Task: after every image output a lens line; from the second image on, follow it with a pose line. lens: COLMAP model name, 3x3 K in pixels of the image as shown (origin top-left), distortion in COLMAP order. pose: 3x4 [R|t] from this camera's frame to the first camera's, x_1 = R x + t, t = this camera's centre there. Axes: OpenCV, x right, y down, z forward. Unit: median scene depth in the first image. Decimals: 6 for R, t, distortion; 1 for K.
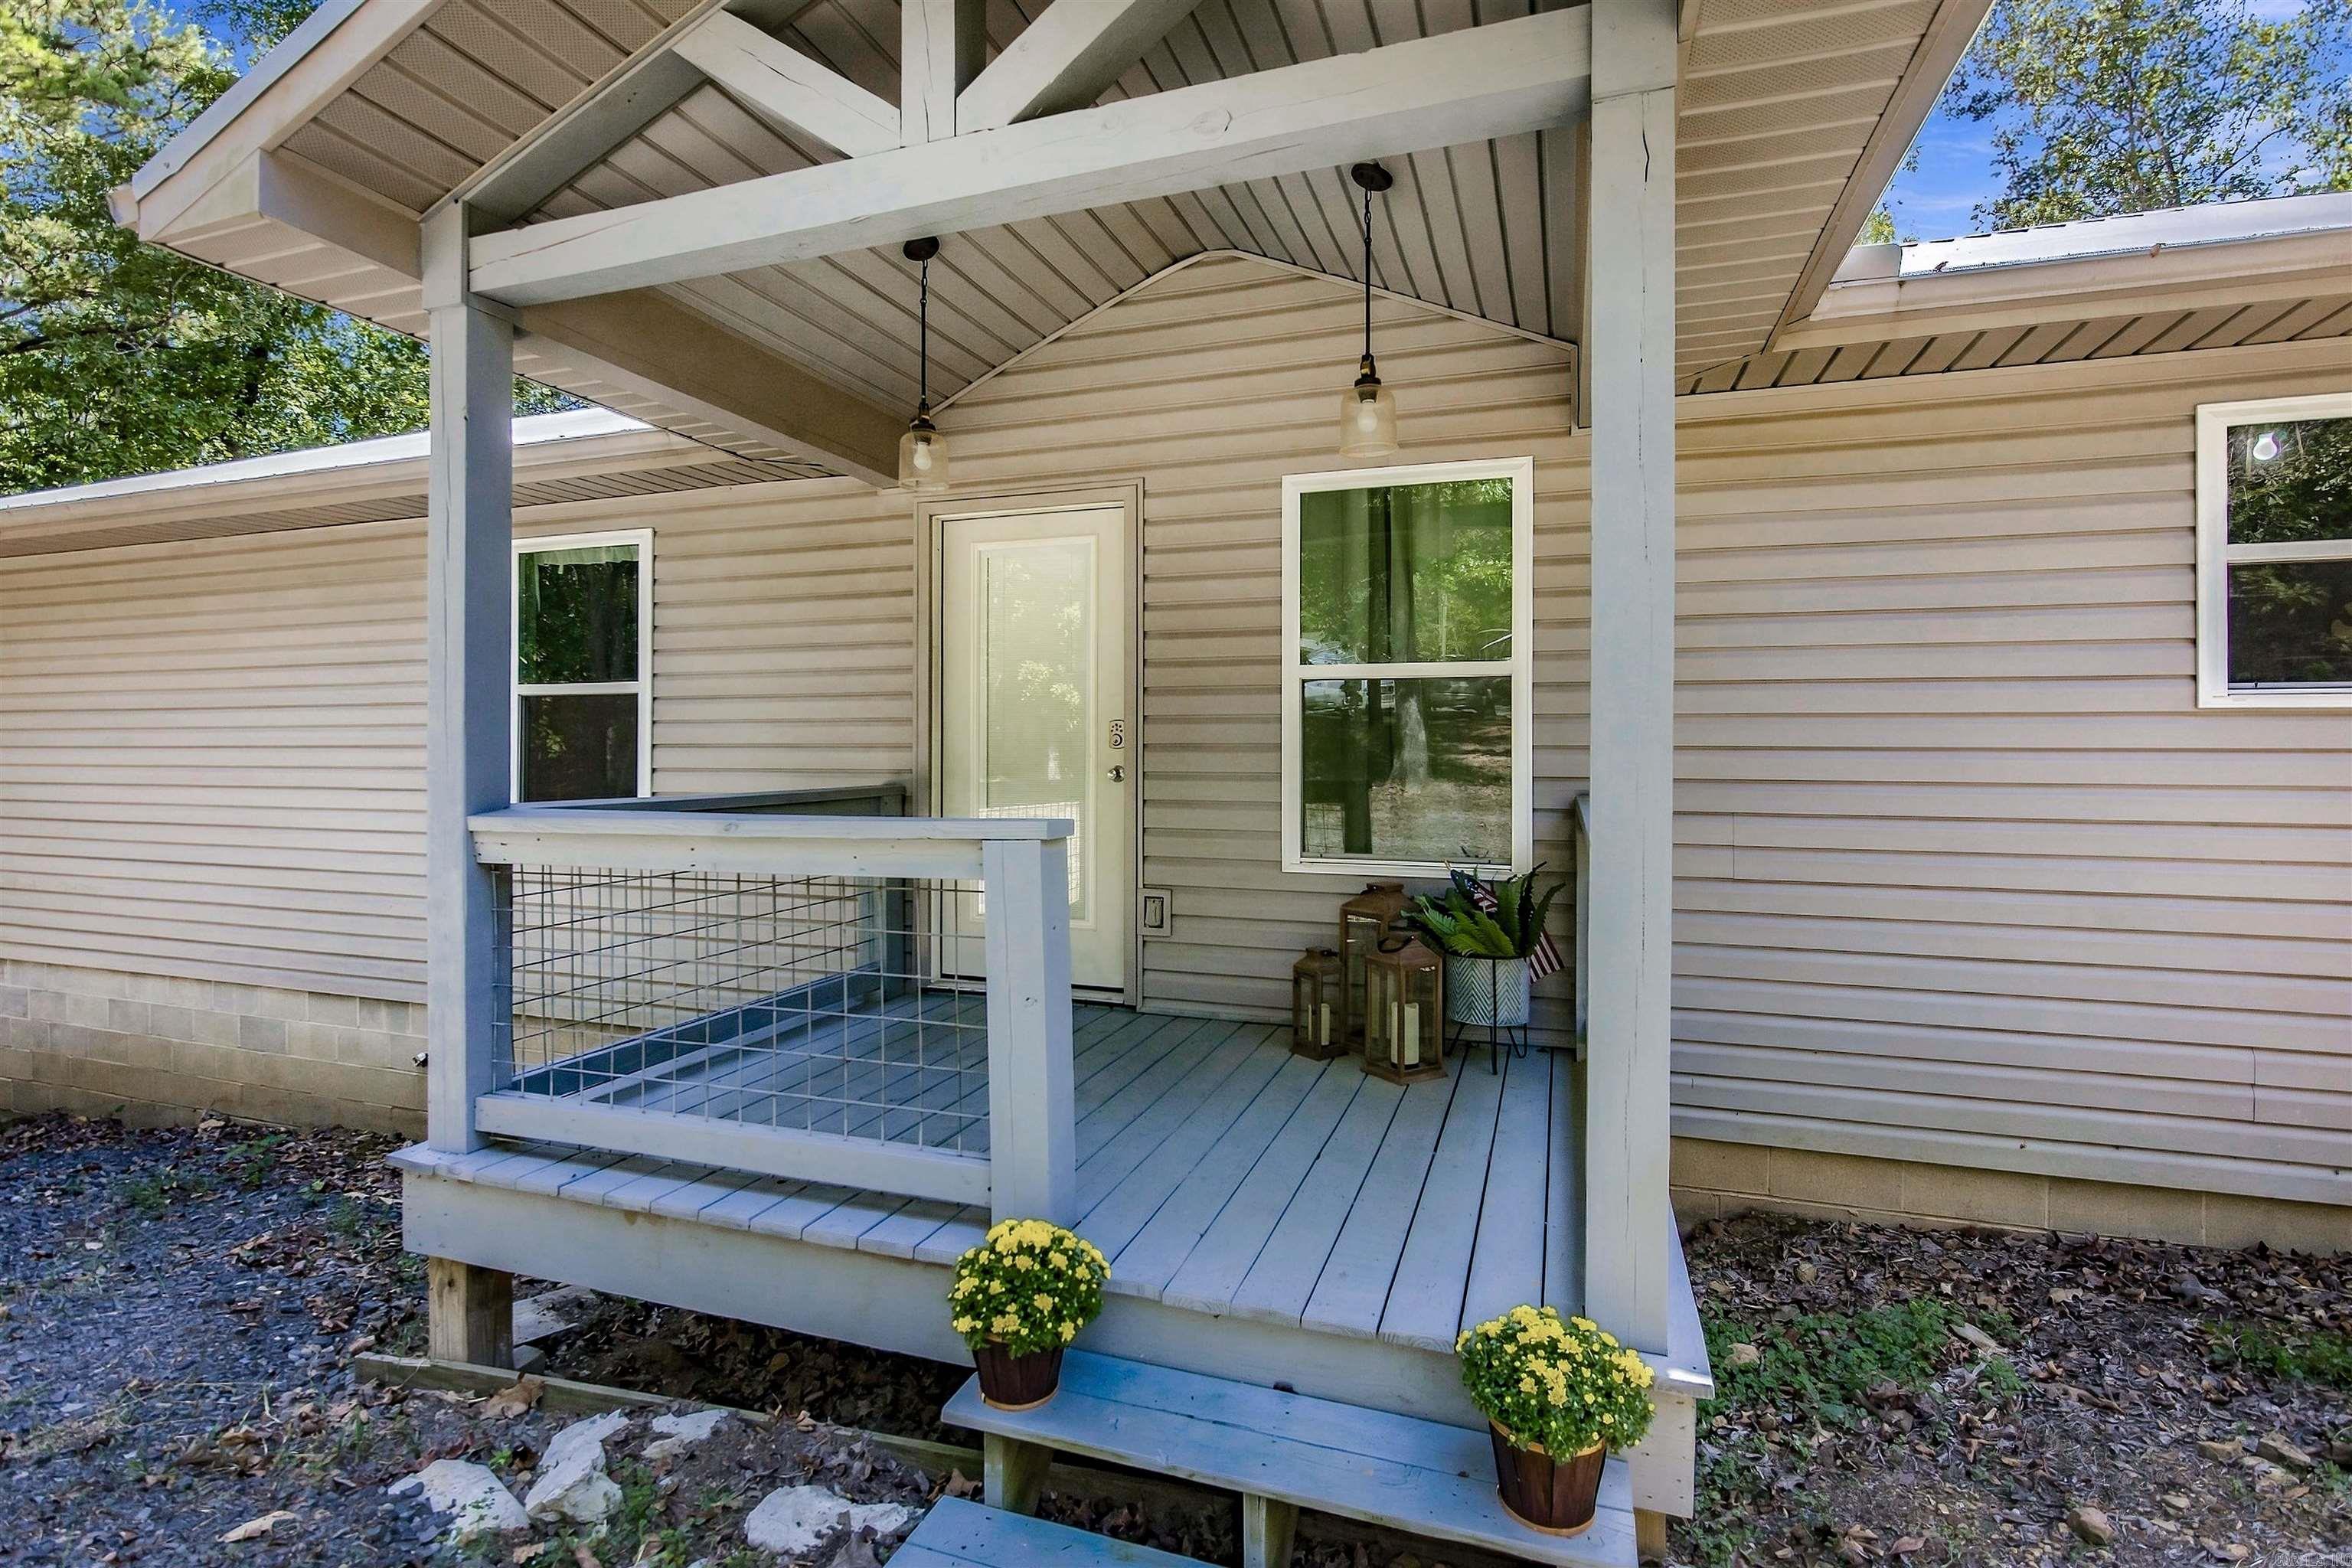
lens RADIAL K [[1106.2, 0, 1180.4], [0, 1106.2, 768.6], [0, 0, 1]] dist [0.000377, 0.000060]
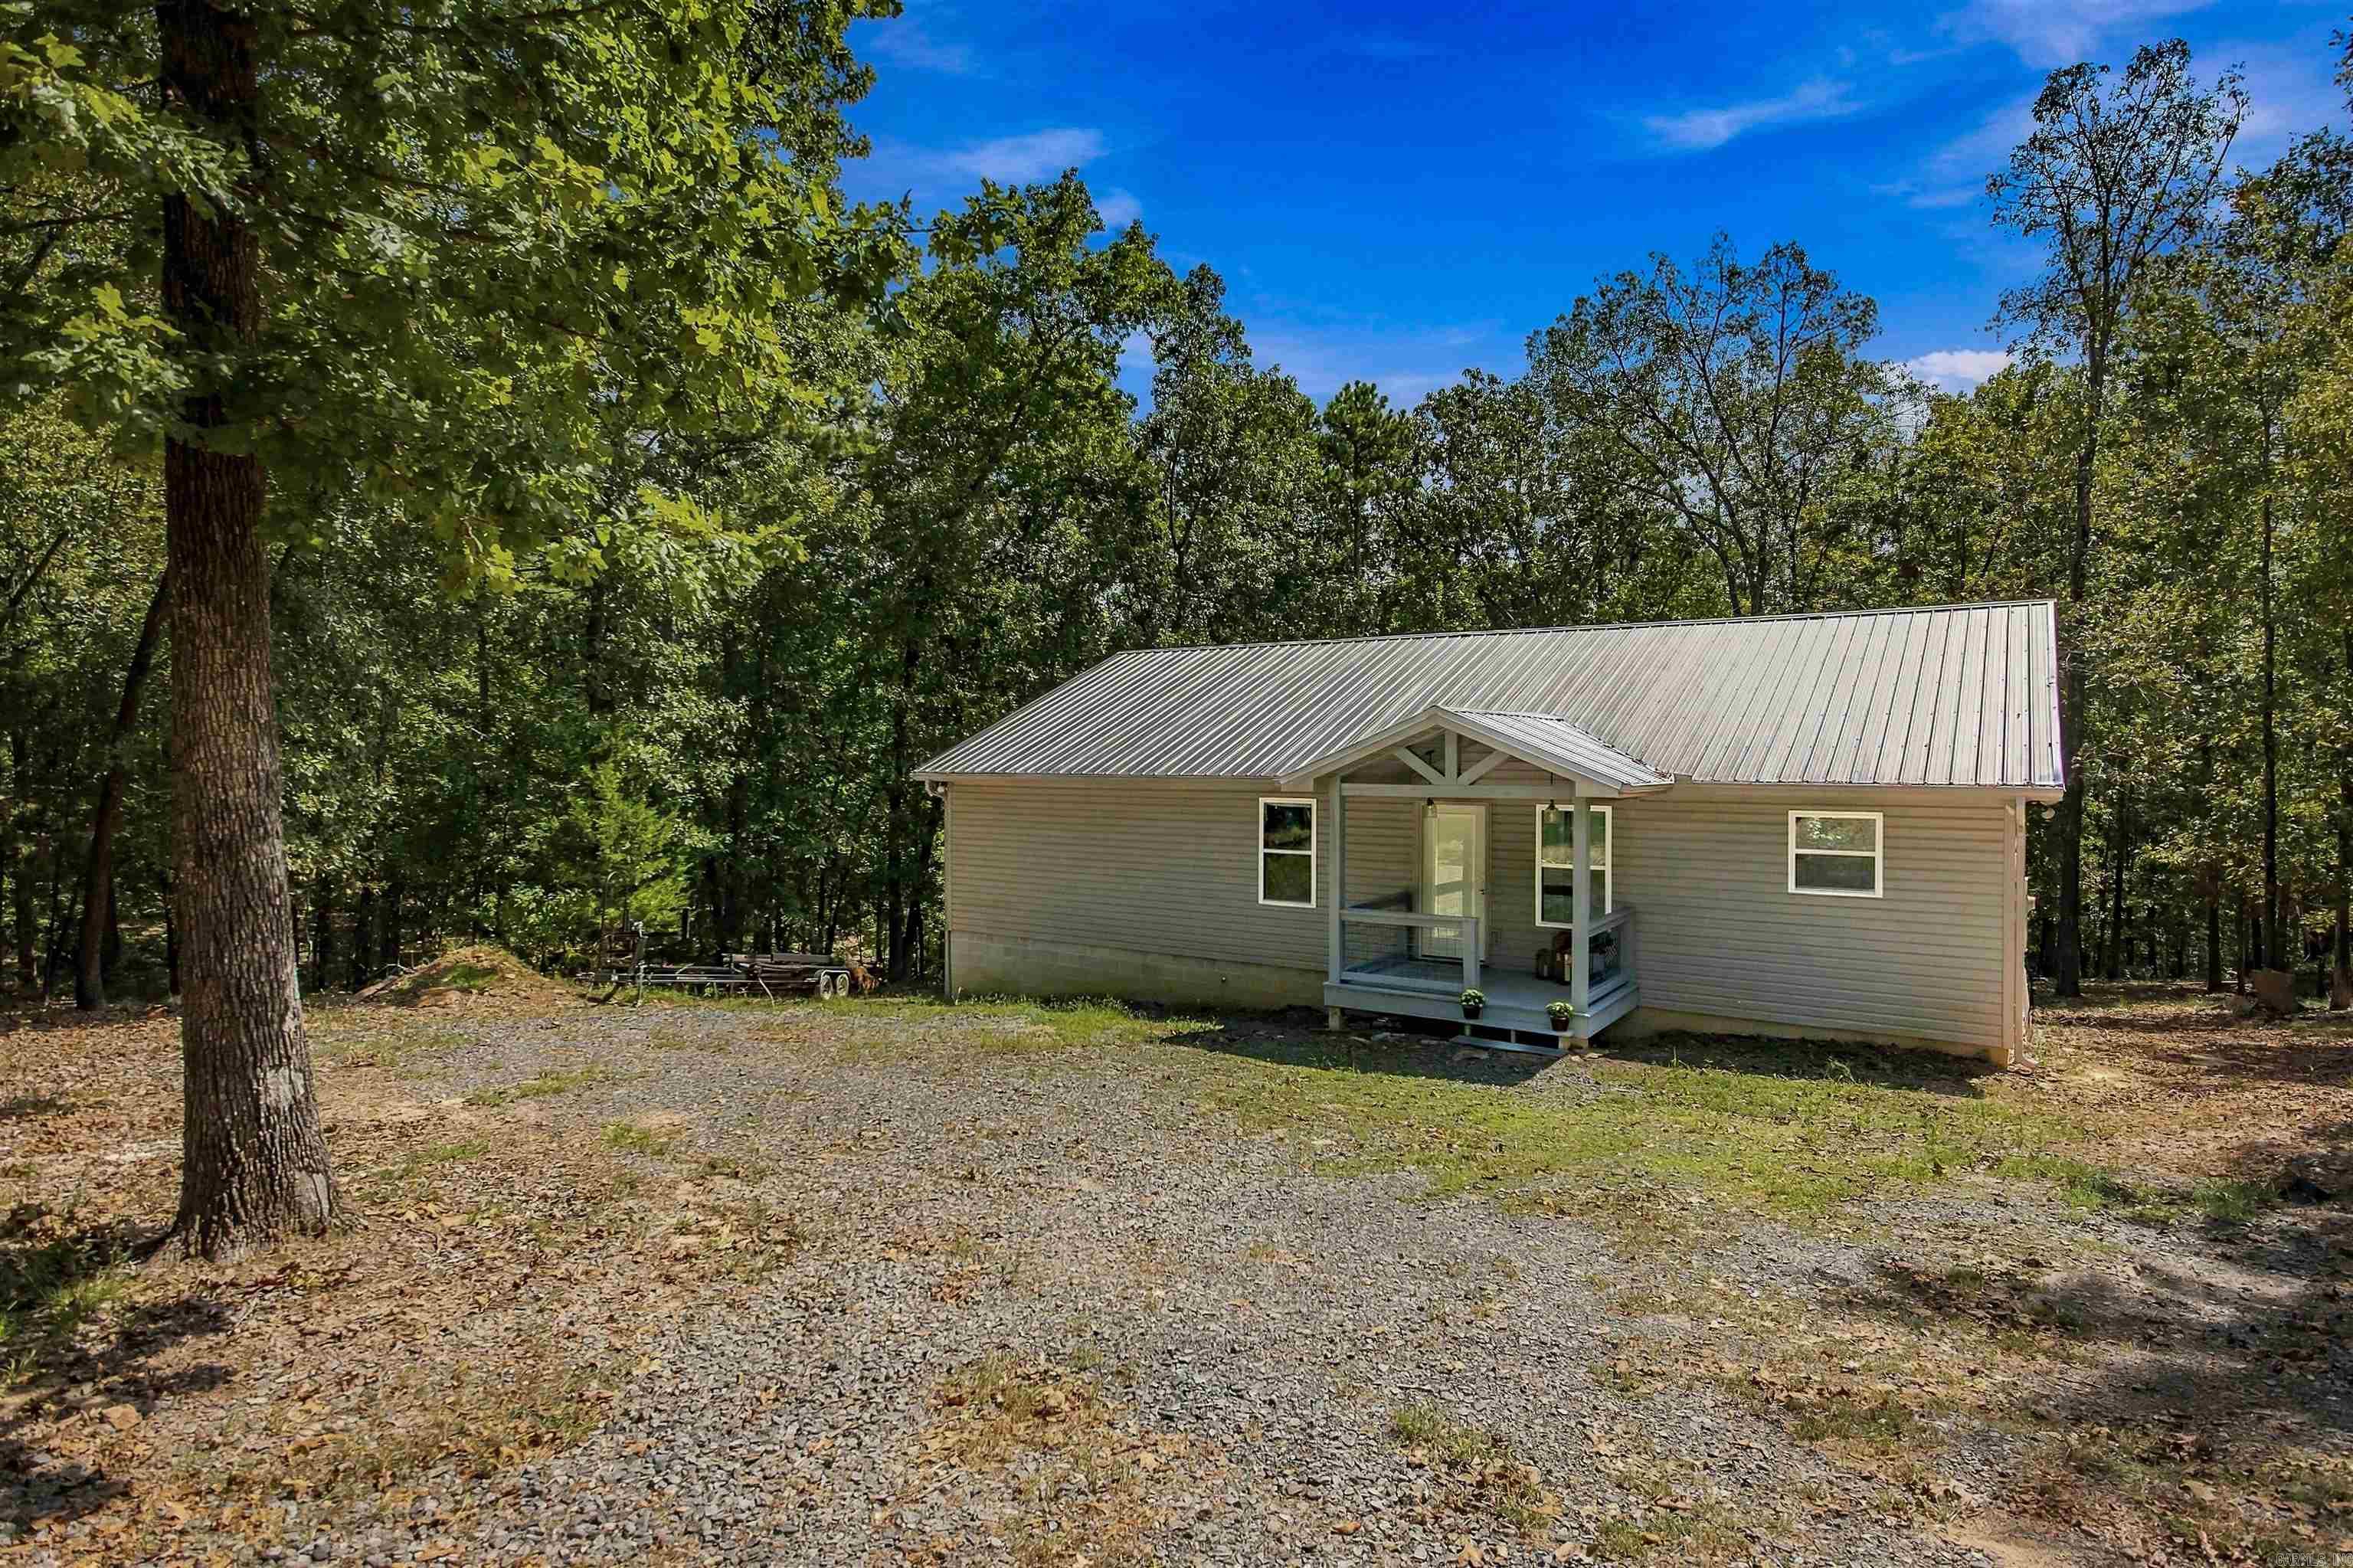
lens RADIAL K [[1191.0, 0, 1170.0], [0, 1191.0, 772.6], [0, 0, 1]] dist [0.001345, 0.000202]
pose [[0.960431, 0.000490, -0.278518, 0.044654], [-0.002532, 0.999972, -0.006971, -0.397187], [0.278507, 0.007400, 0.960406, -3.200565]]
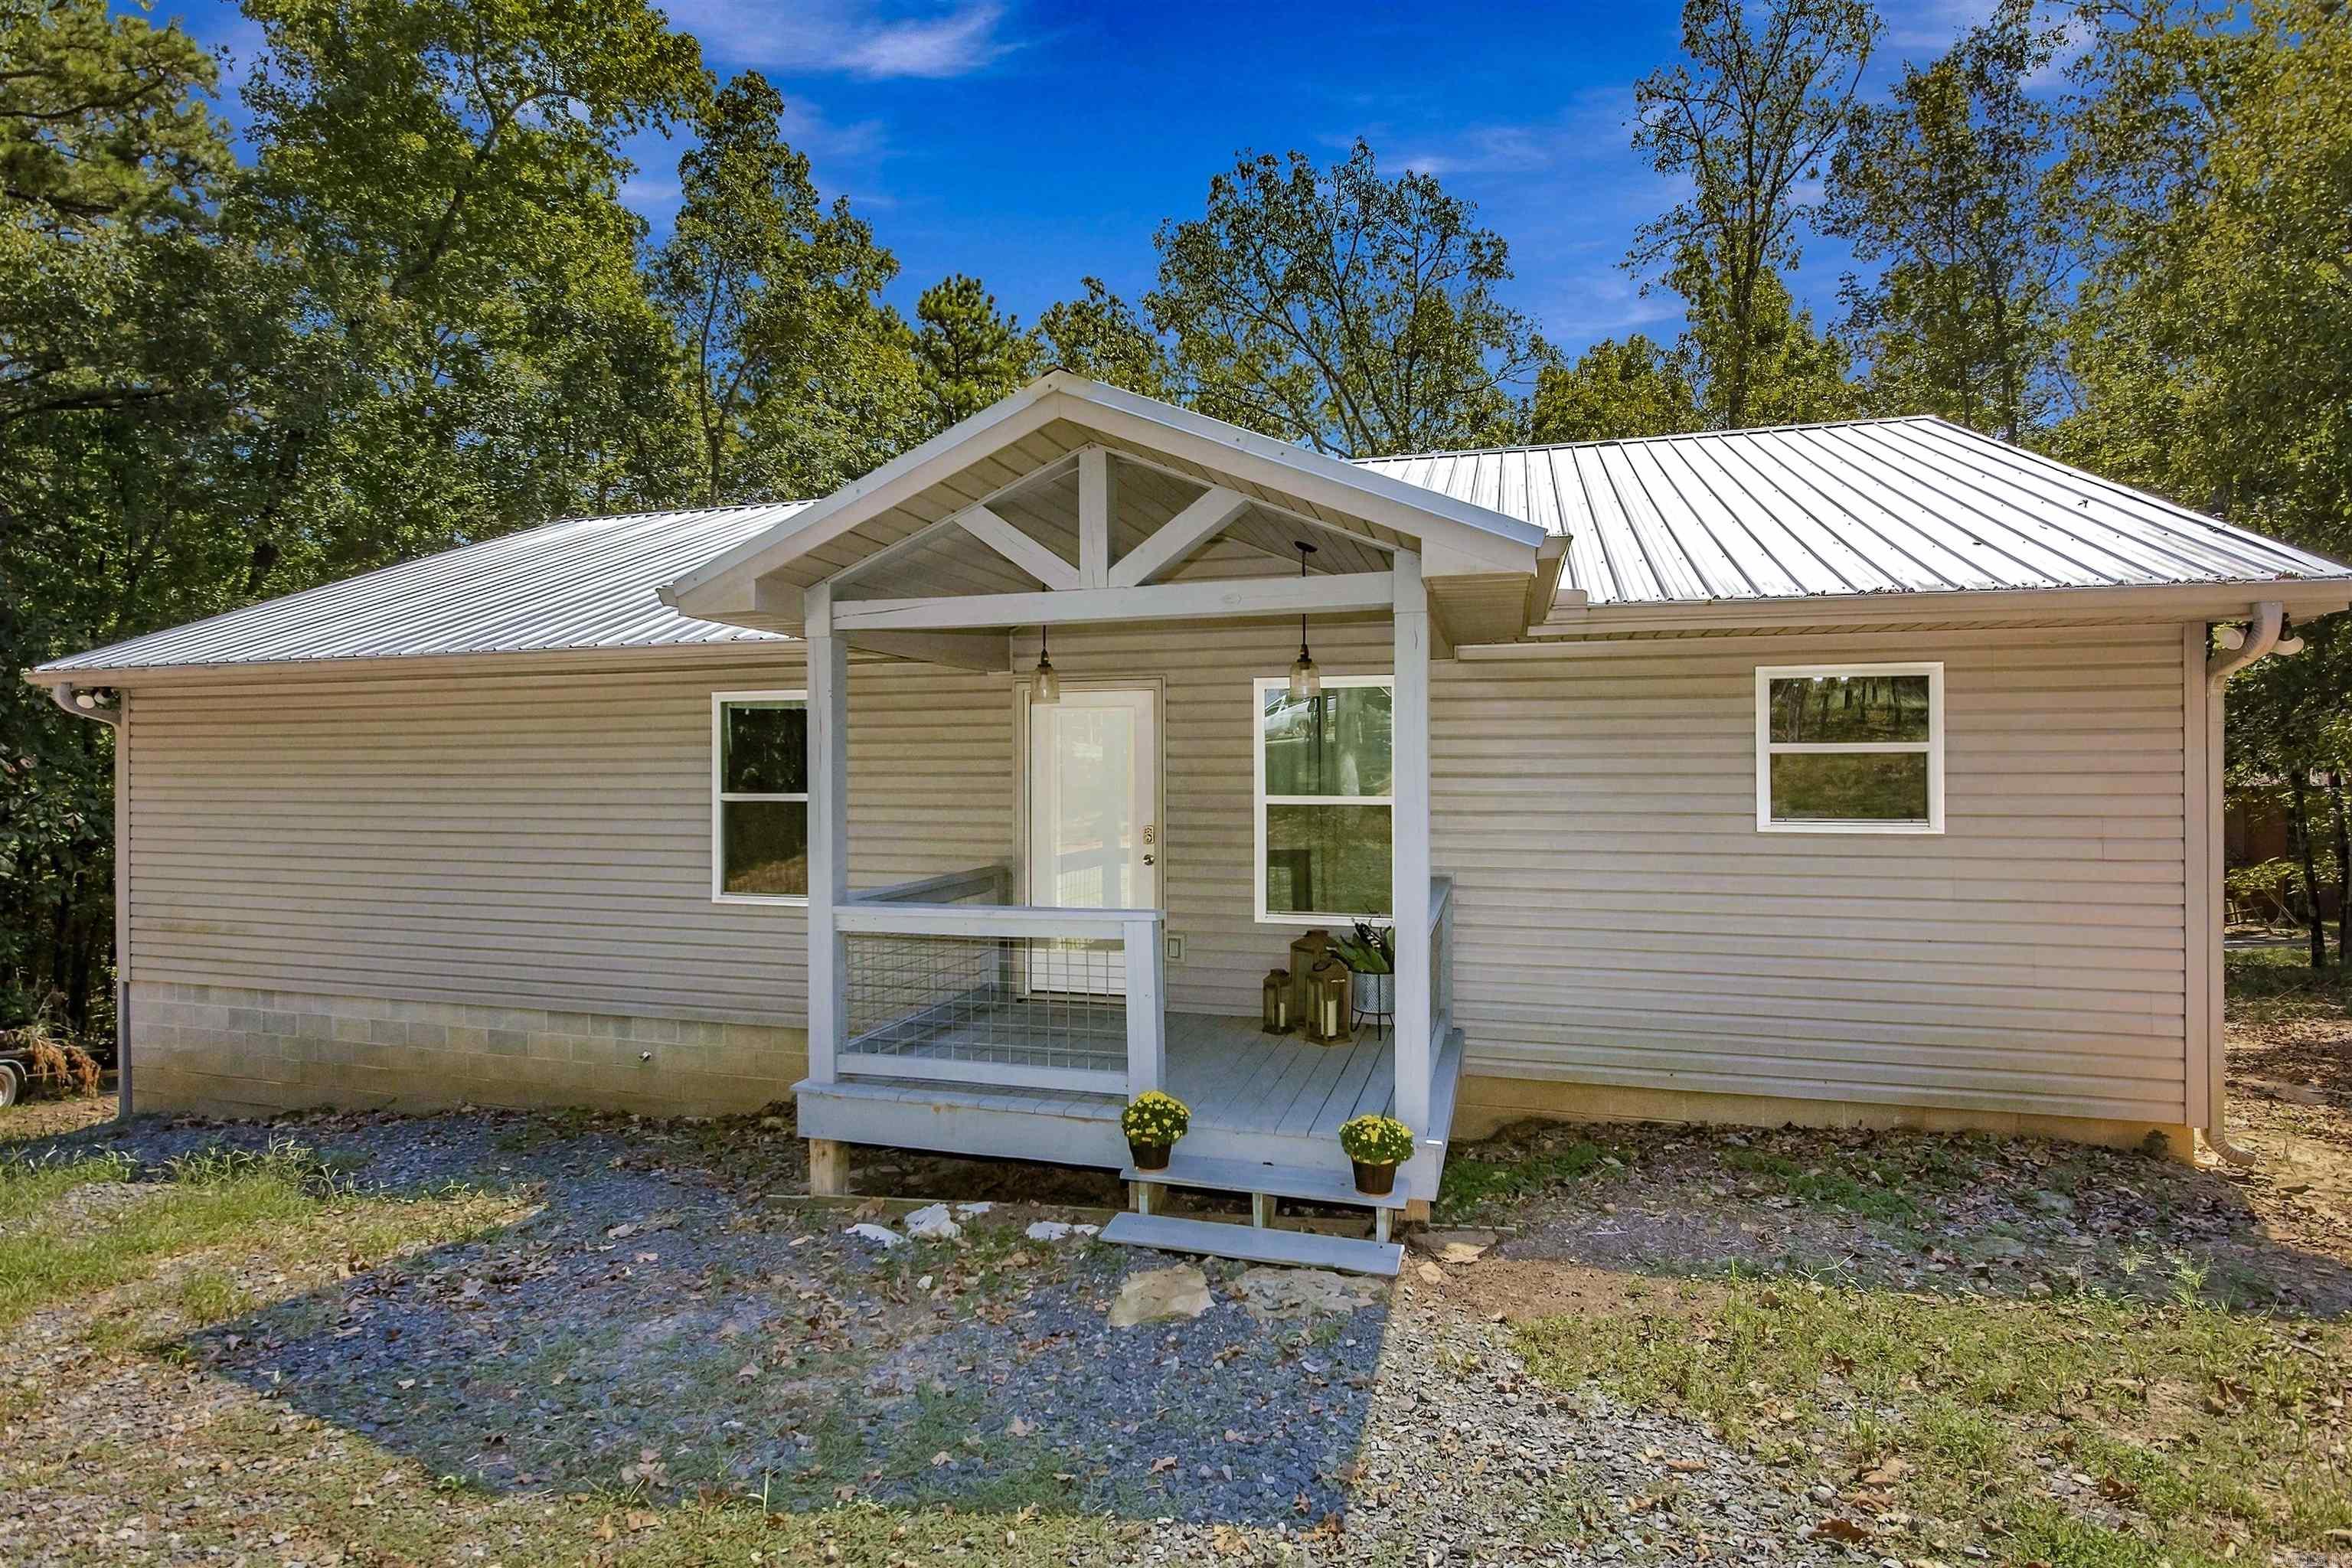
lens RADIAL K [[1137.6, 0, 1176.0], [0, 1137.6, 784.0], [0, 0, 1]] dist [-0.001305, 0.000091]
pose [[0.999016, -0.006807, 0.043834, -0.113924], [0.006843, 0.999976, -0.000672, -0.130874], [-0.043828, 0.000971, 0.999039, -0.788750]]
